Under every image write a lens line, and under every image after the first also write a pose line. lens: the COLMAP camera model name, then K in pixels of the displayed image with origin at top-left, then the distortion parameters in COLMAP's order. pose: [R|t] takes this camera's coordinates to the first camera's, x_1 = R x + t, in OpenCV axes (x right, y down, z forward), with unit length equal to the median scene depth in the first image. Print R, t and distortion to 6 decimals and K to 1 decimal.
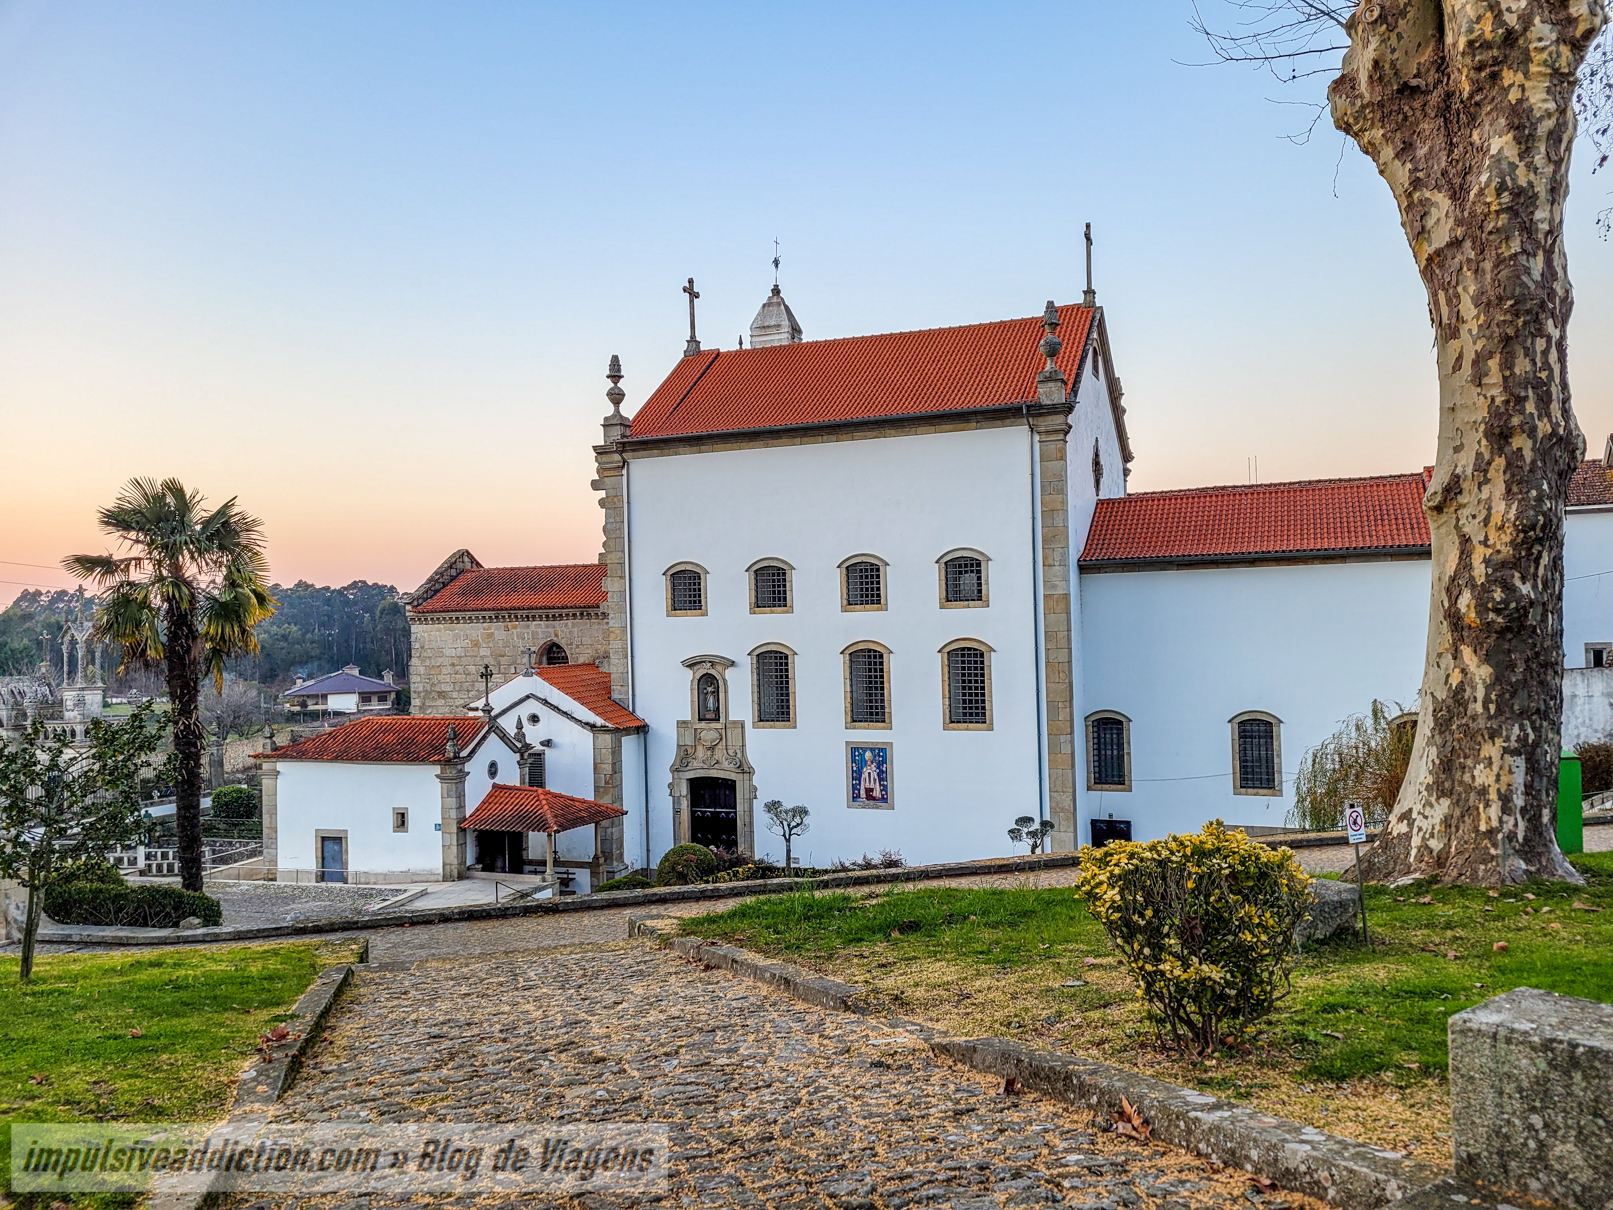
lens RADIAL K [[1226.9, 0, 806.8], [0, 1226.9, 605.3], [0, 0, 1]] dist [0.009645, 0.002690]
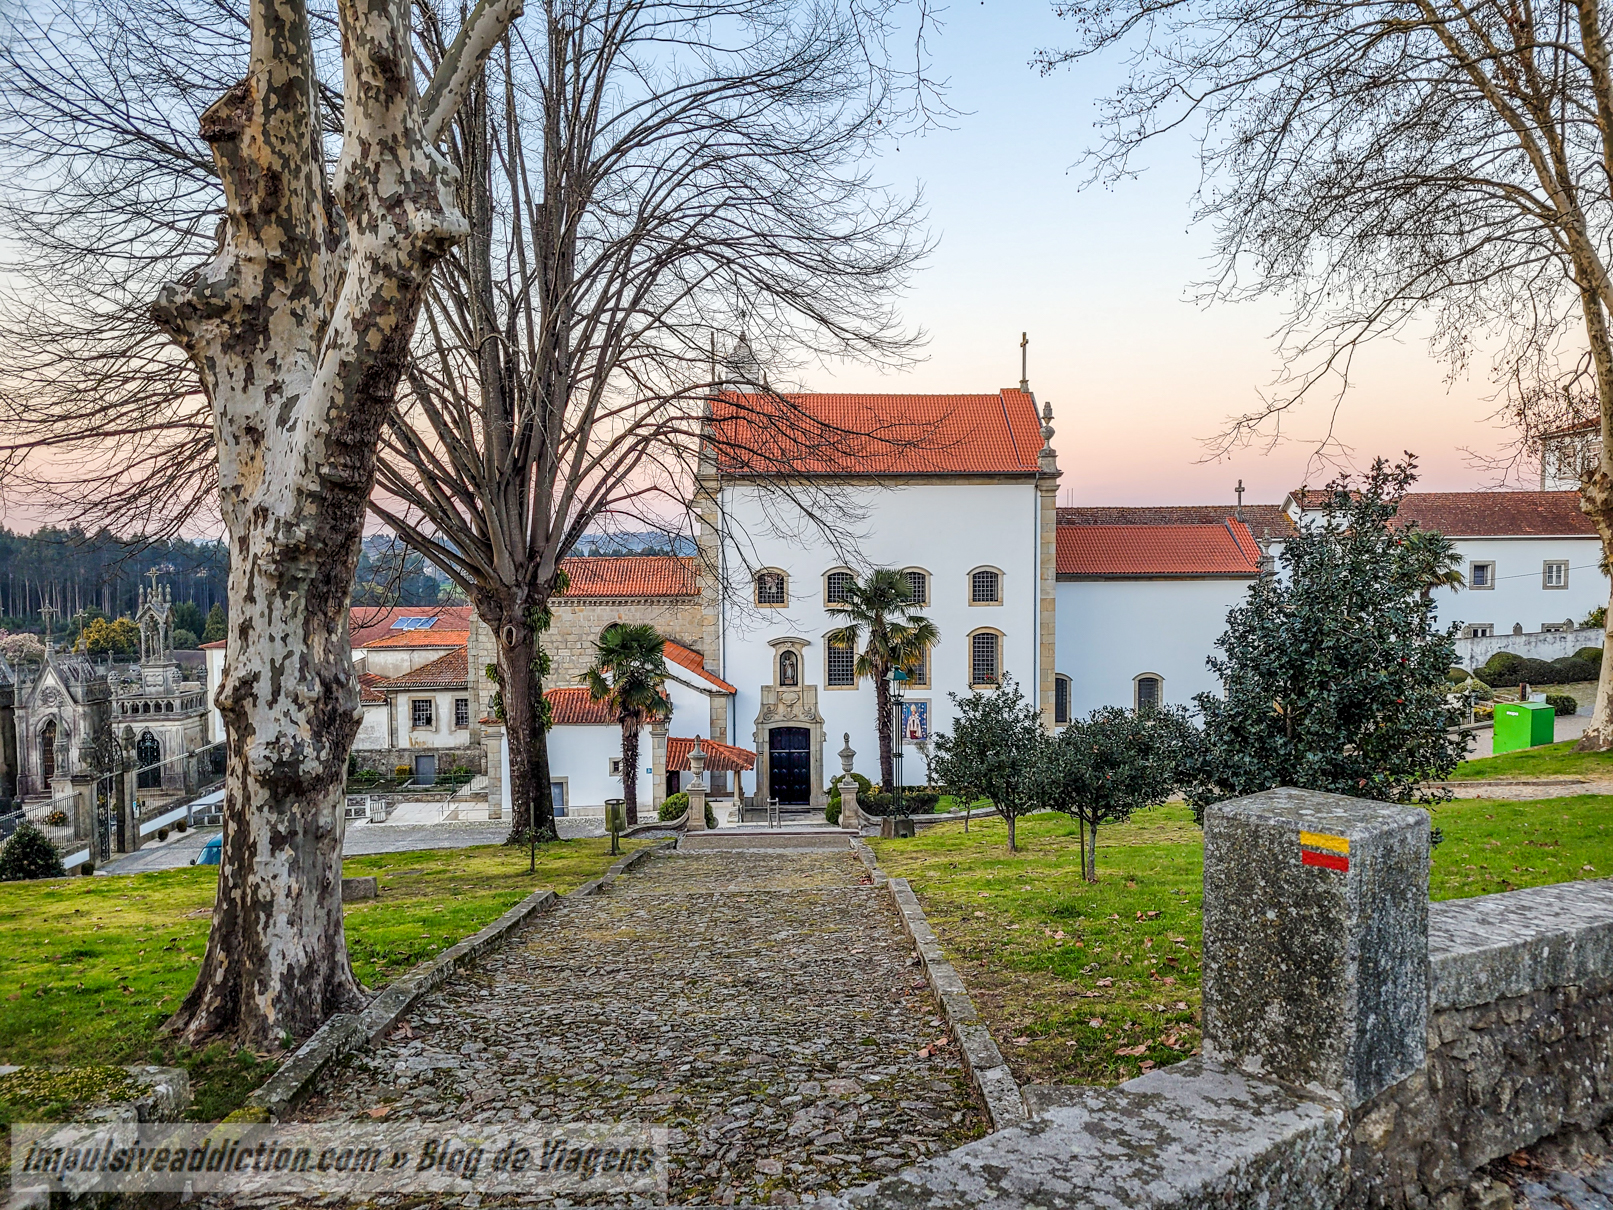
lens RADIAL K [[1226.9, 0, 805.9], [0, 1226.9, 603.3], [0, 0, 1]] dist [0.009645, 0.002690]
pose [[0.928919, 0.003275, 0.370269, -0.567632], [-0.020435, 0.998890, 0.042430, -0.054683], [-0.369720, -0.046980, 0.927955, -0.260201]]
